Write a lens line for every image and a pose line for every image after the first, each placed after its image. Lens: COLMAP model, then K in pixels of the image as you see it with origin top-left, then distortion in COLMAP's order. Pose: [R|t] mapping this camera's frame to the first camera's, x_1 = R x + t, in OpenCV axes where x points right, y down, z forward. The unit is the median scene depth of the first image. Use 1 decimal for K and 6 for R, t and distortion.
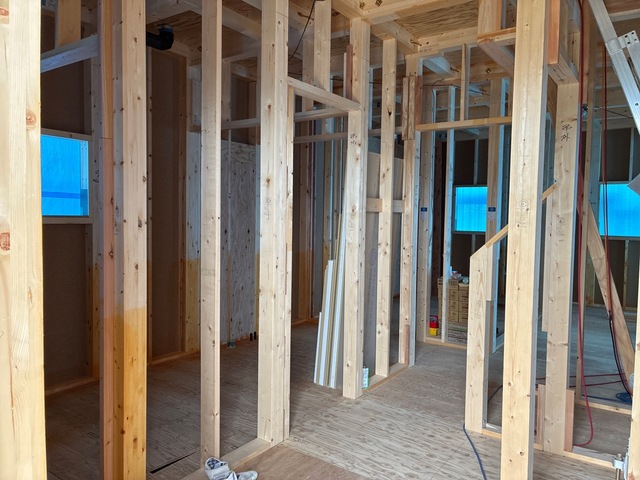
lens RADIAL K [[478.5, 0, 324.9], [0, 478.5, 238.4], [0, 0, 1]] dist [0.034744, -0.073916]
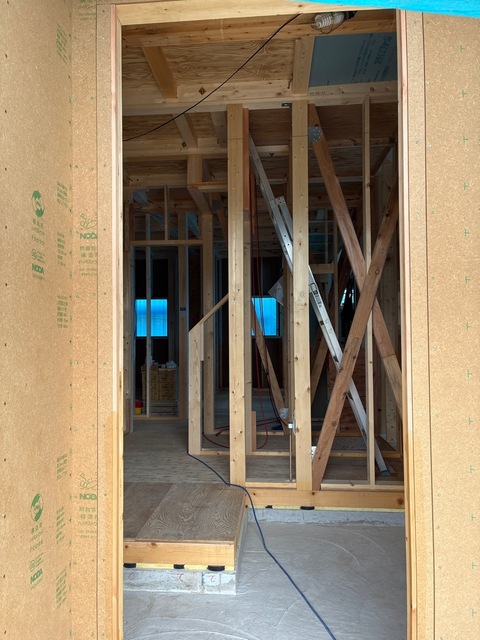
lens RADIAL K [[478.5, 0, 240.1], [0, 478.5, 324.7], [0, 0, 1]] dist [0.034744, -0.073916]
pose [[0.855646, -0.006972, 0.517515, -0.274555], [0.046618, 0.996883, -0.063648, 0.102342], [-0.515458, 0.078586, 0.853304, -0.279224]]
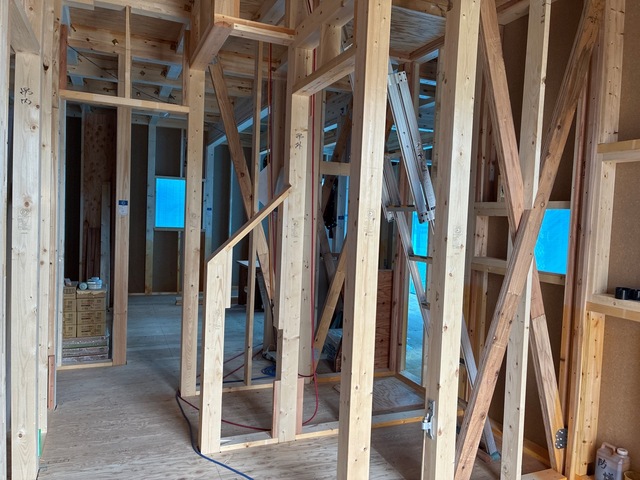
lens RADIAL K [[478.5, 0, 324.1], [0, 478.5, 240.9], [0, 0, 1]] dist [0.034744, -0.073916]
pose [[0.512882, -0.037876, 0.857623, -0.307521], [0.008137, 0.999196, 0.039263, -0.030966], [-0.858421, -0.013159, 0.512777, 0.314339]]
